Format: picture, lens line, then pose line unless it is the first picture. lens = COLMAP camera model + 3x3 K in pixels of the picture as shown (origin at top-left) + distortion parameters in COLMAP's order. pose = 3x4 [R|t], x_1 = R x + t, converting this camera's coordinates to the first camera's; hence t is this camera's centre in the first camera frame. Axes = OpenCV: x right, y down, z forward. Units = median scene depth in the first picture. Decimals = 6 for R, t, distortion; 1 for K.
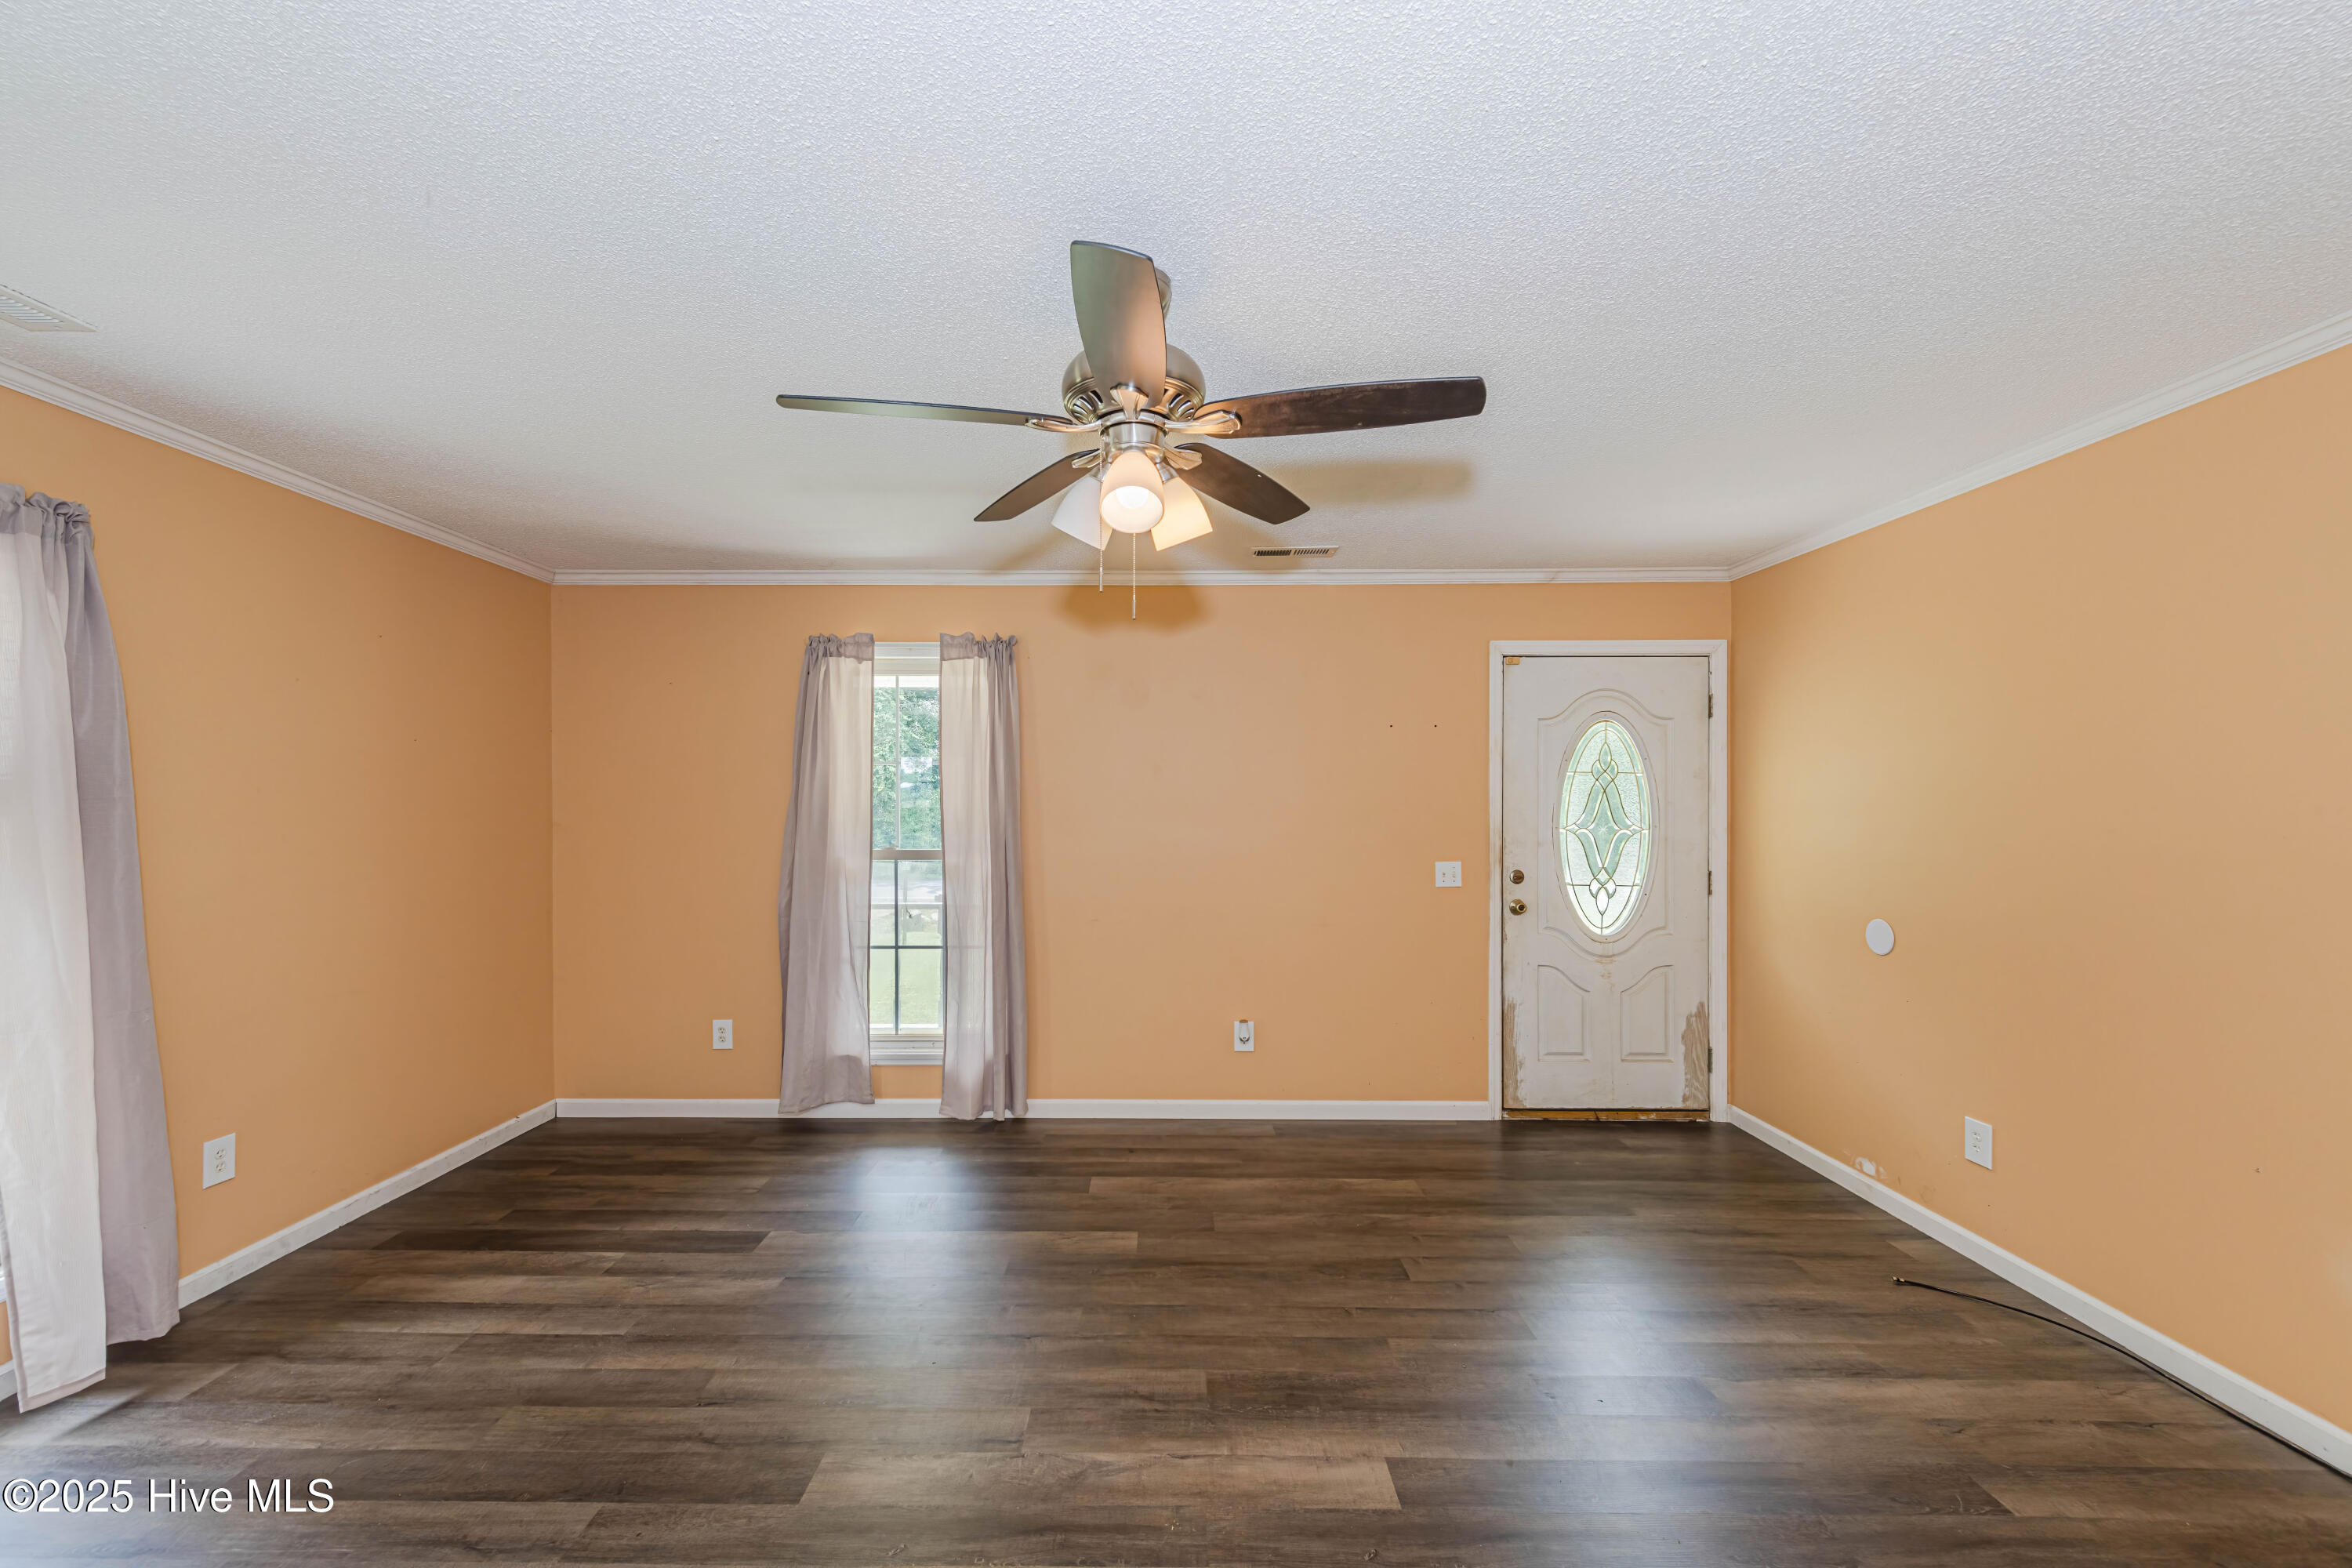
lens RADIAL K [[925.7, 0, 1171.8], [0, 925.7, 797.5], [0, 0, 1]] dist [0.013945, -0.007329]
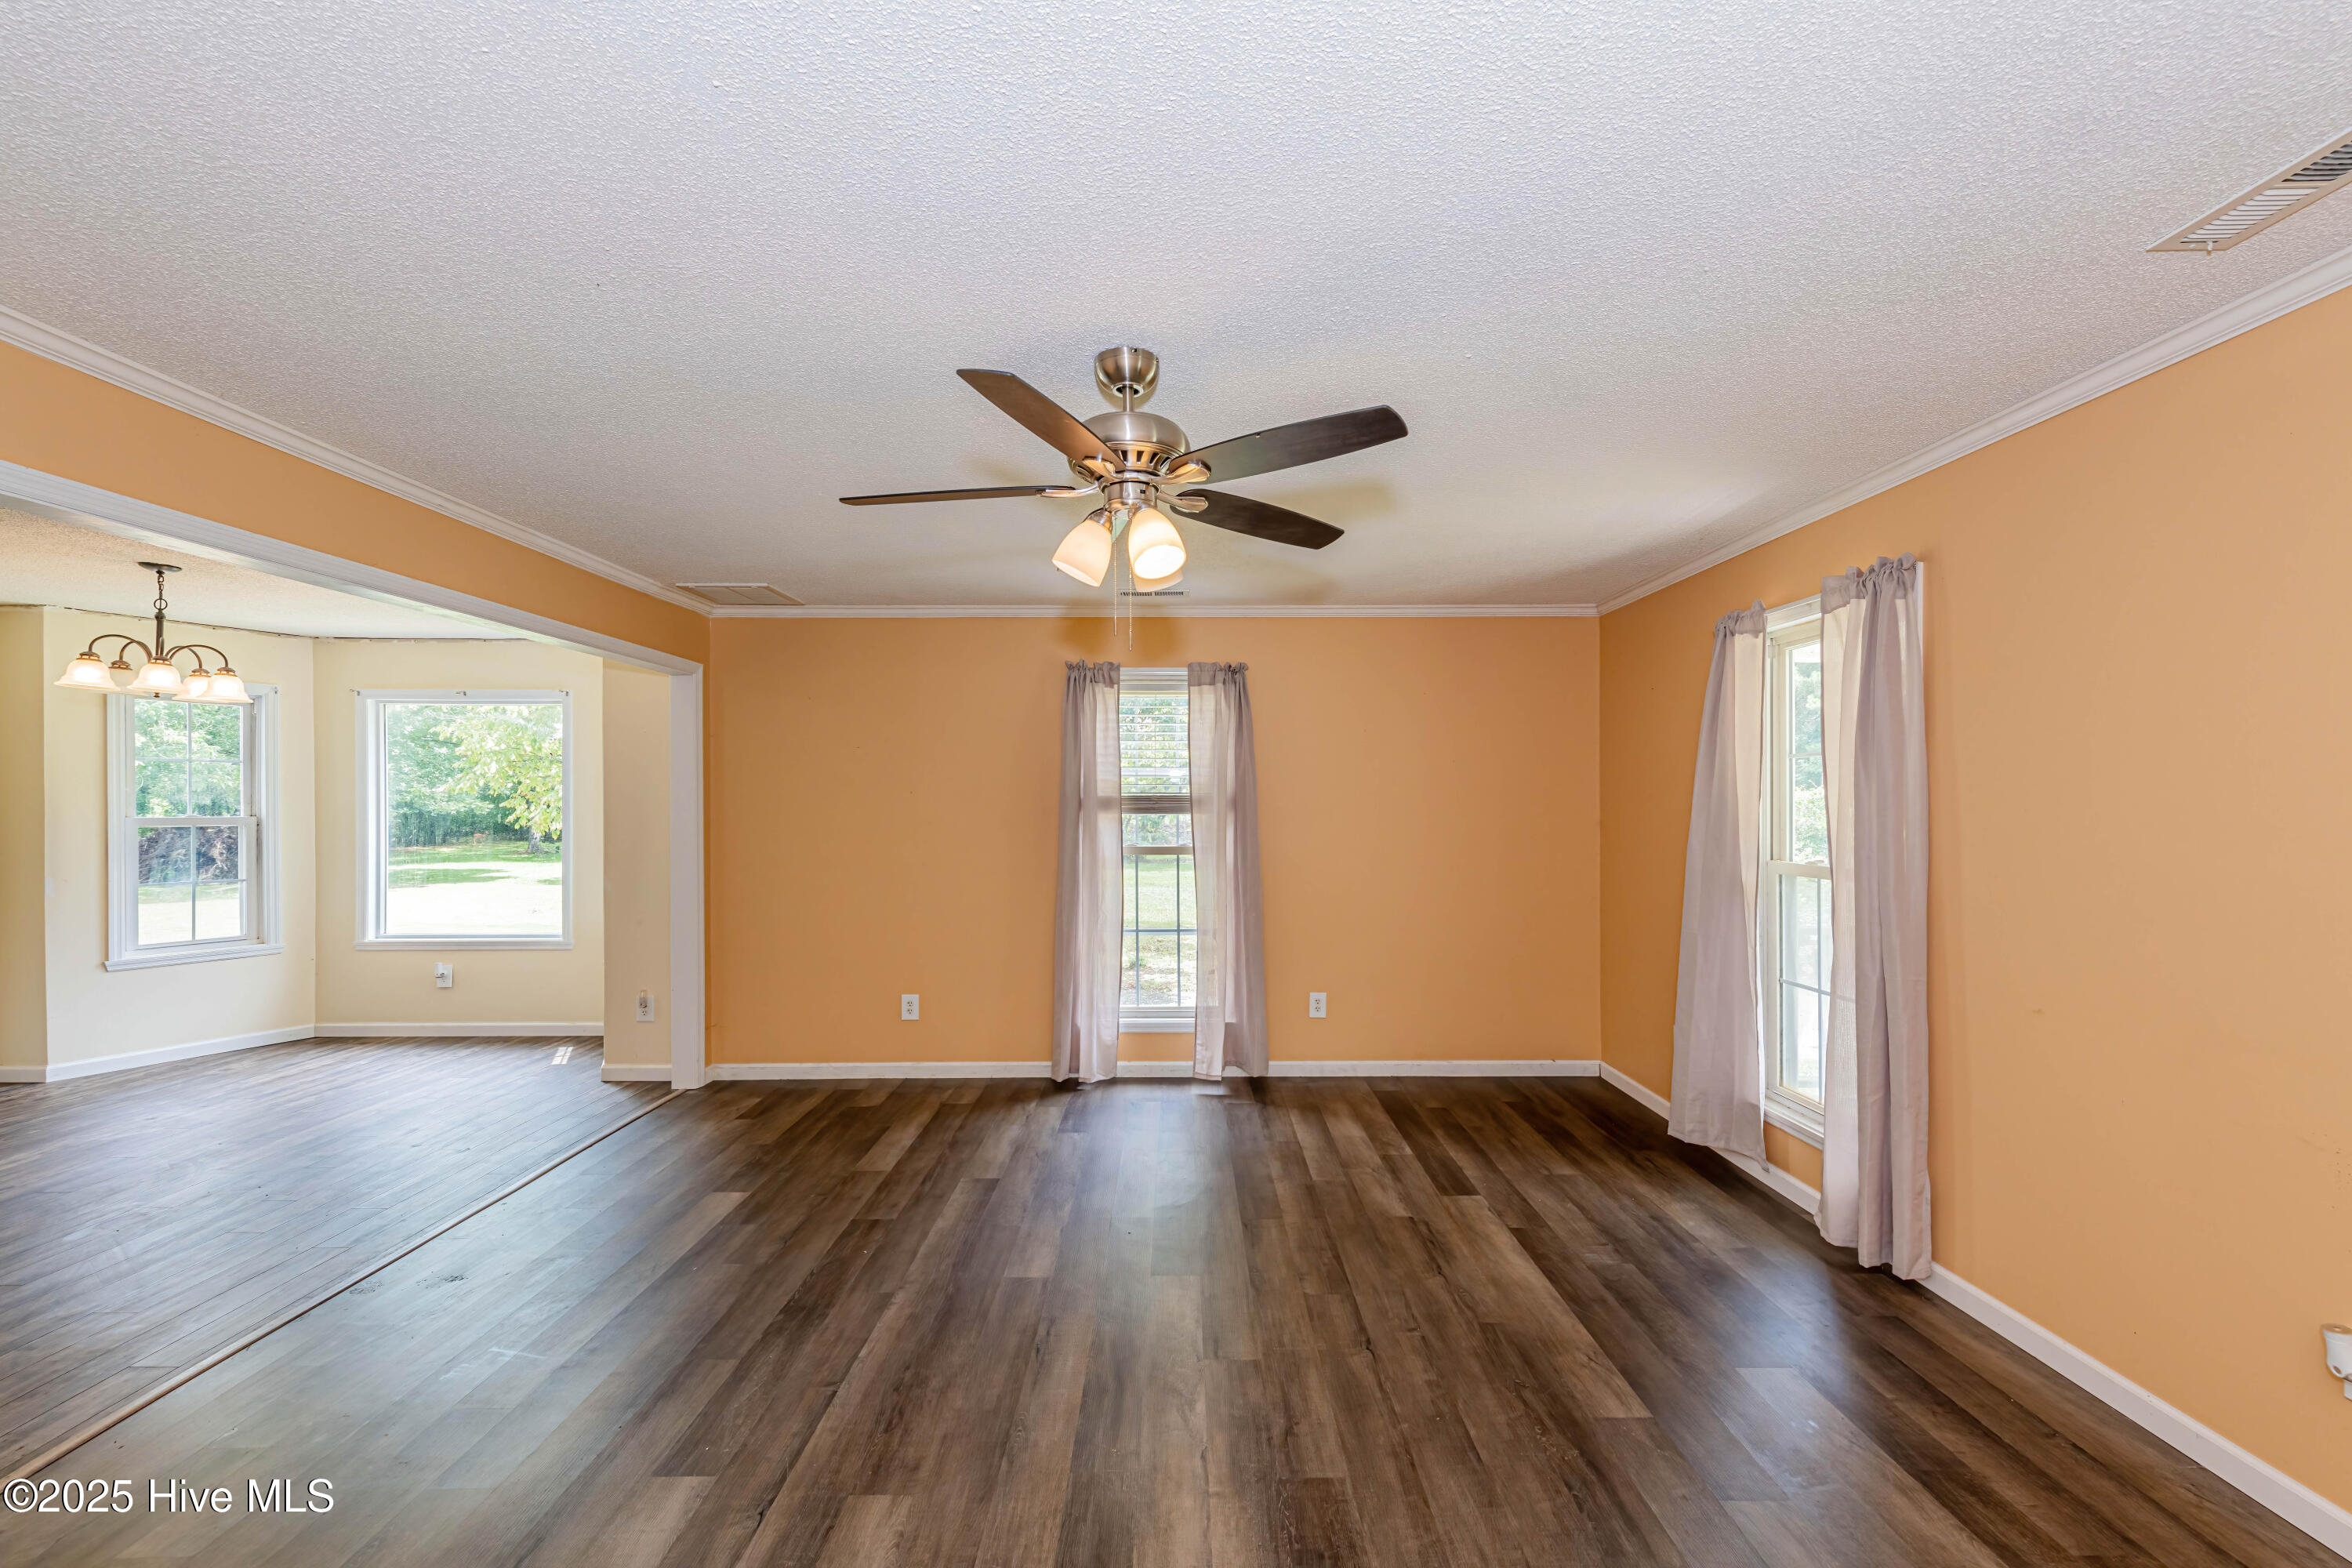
lens RADIAL K [[925.7, 0, 1171.8], [0, 925.7, 797.5], [0, 0, 1]] dist [0.013945, -0.007329]
pose [[-0.005089, -0.008264, -0.999953, 0.765918], [0.009775, 0.999918, -0.008313, 0.000727], [0.999939, -0.009817, -0.005008, 0.729015]]
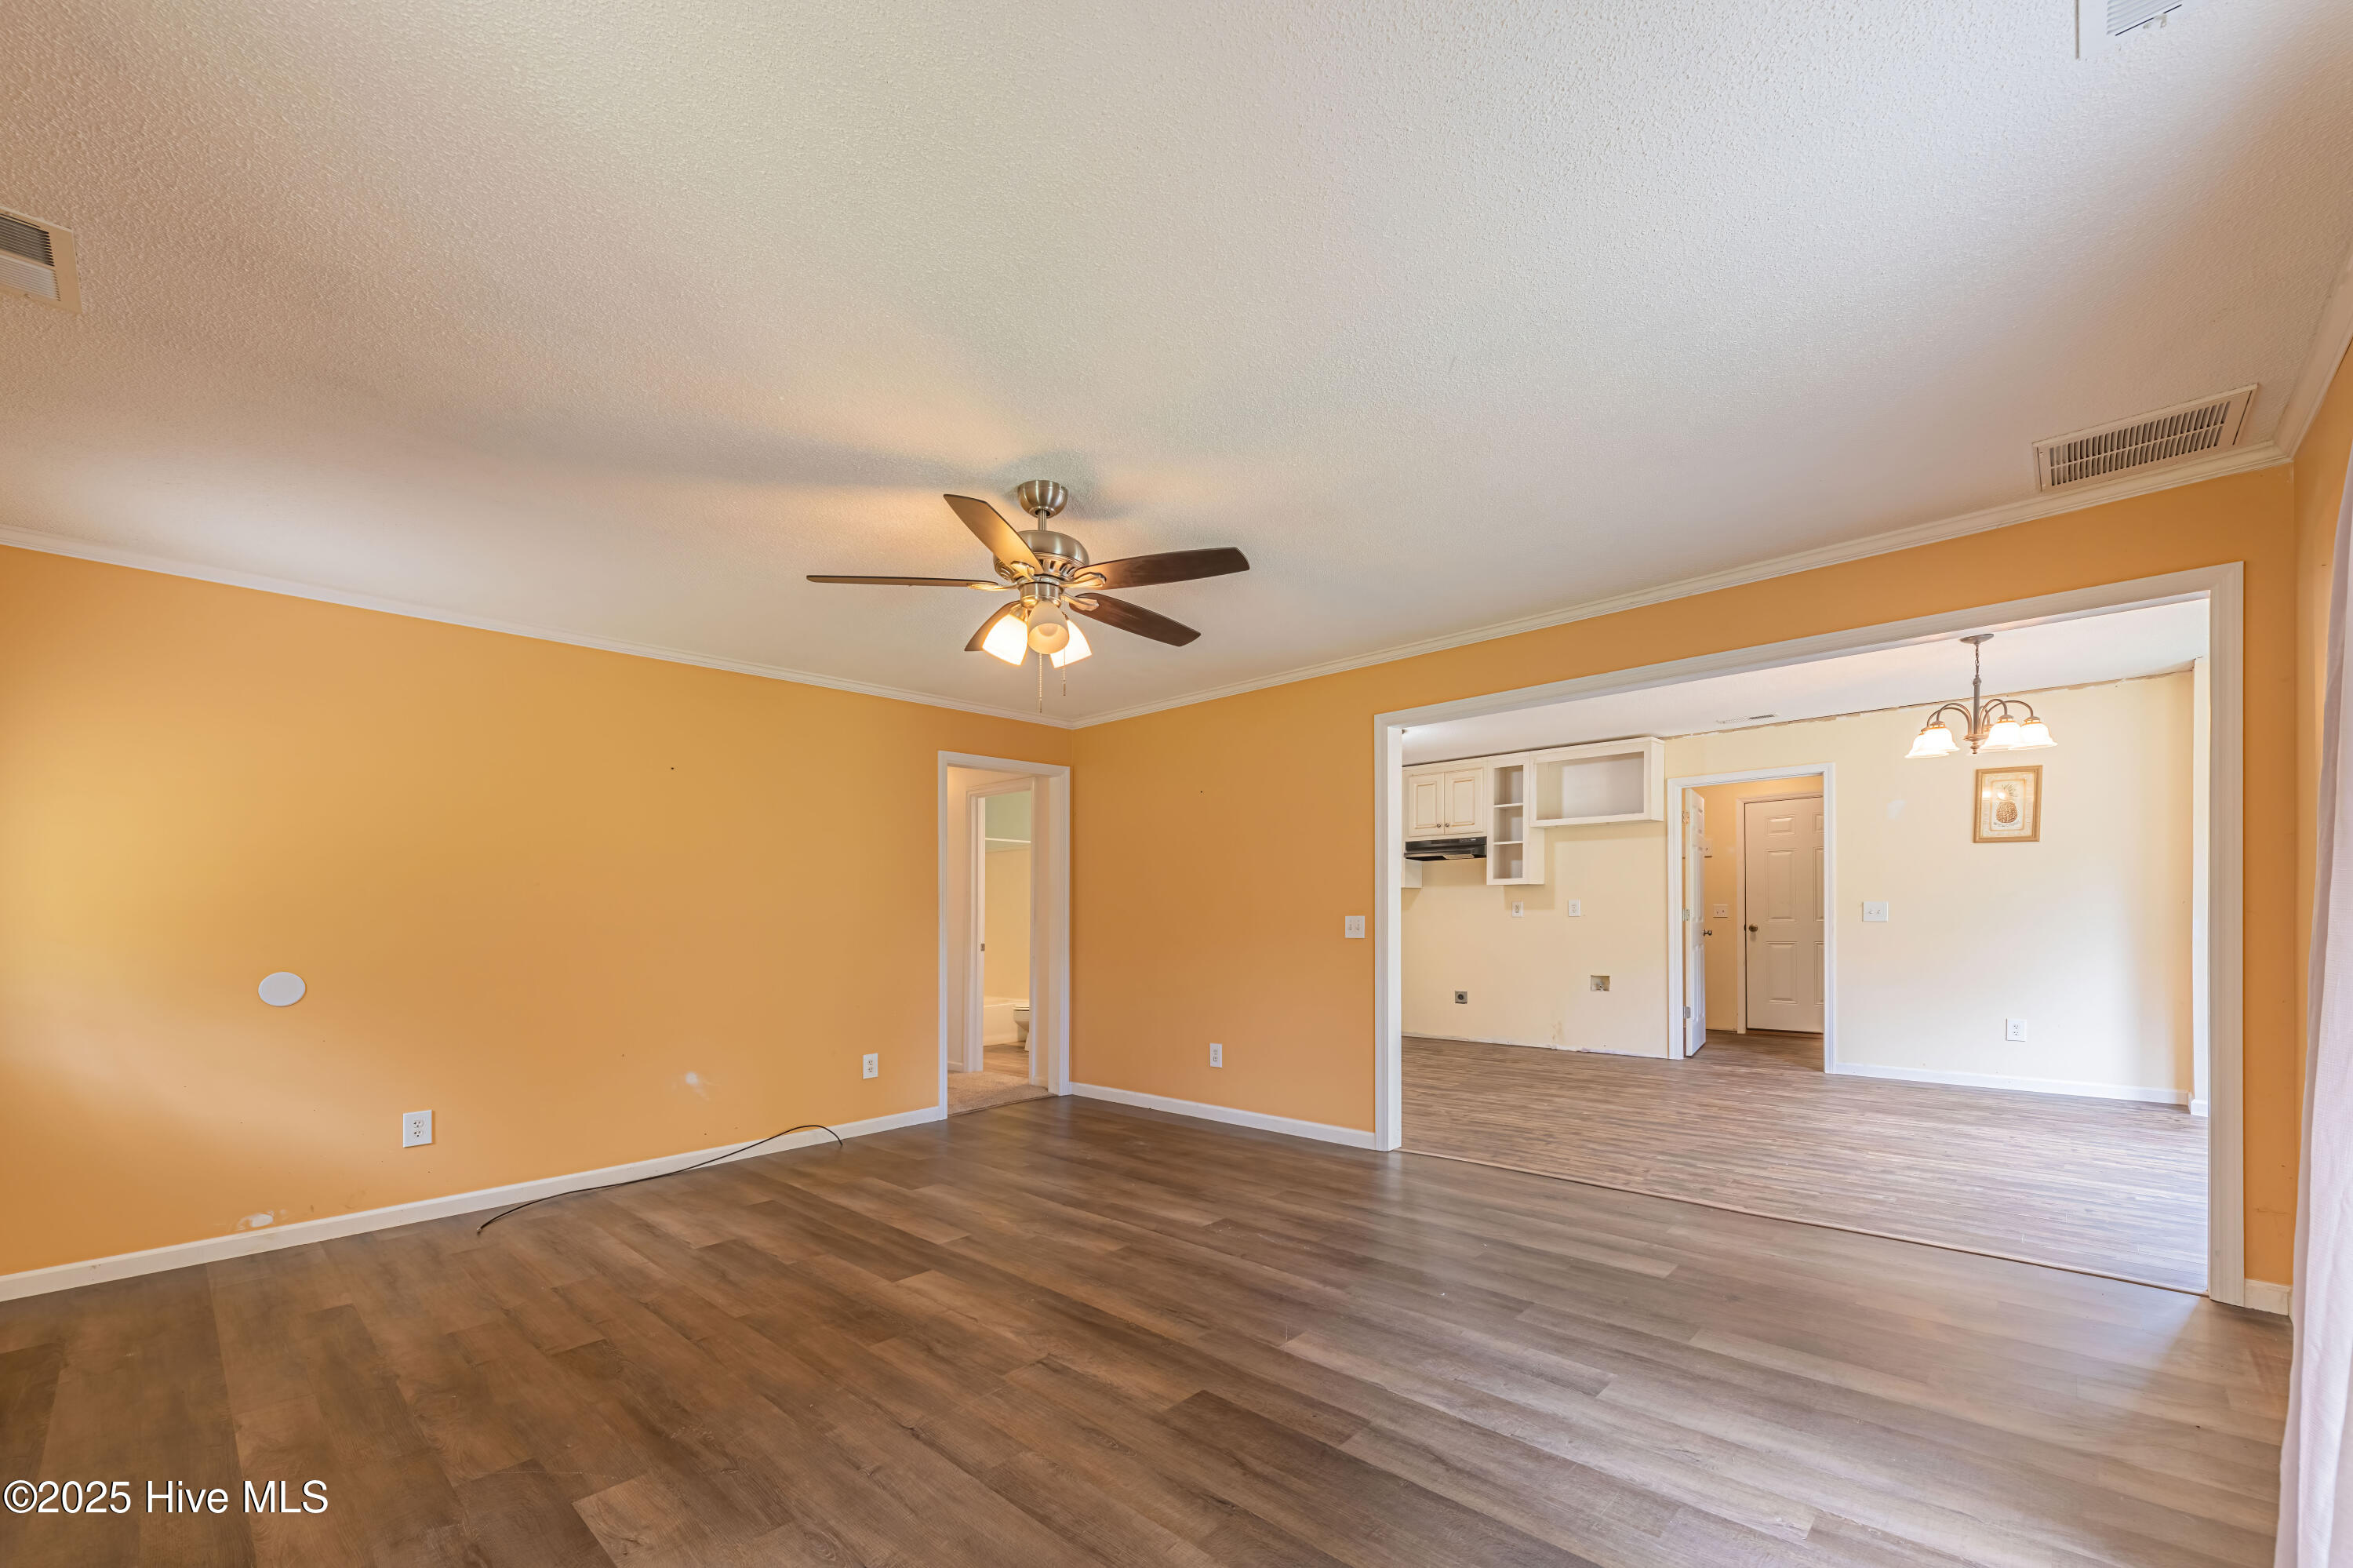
lens RADIAL K [[960.5, 0, 1183.0], [0, 960.5, 892.3], [0, 0, 1]] dist [0.007758, -0.000267]
pose [[-0.728080, 0.023660, 0.685084, -0.875444], [0.008016, 0.999630, -0.026003, 0.098001], [-0.685446, -0.013441, -0.728000, 1.351048]]
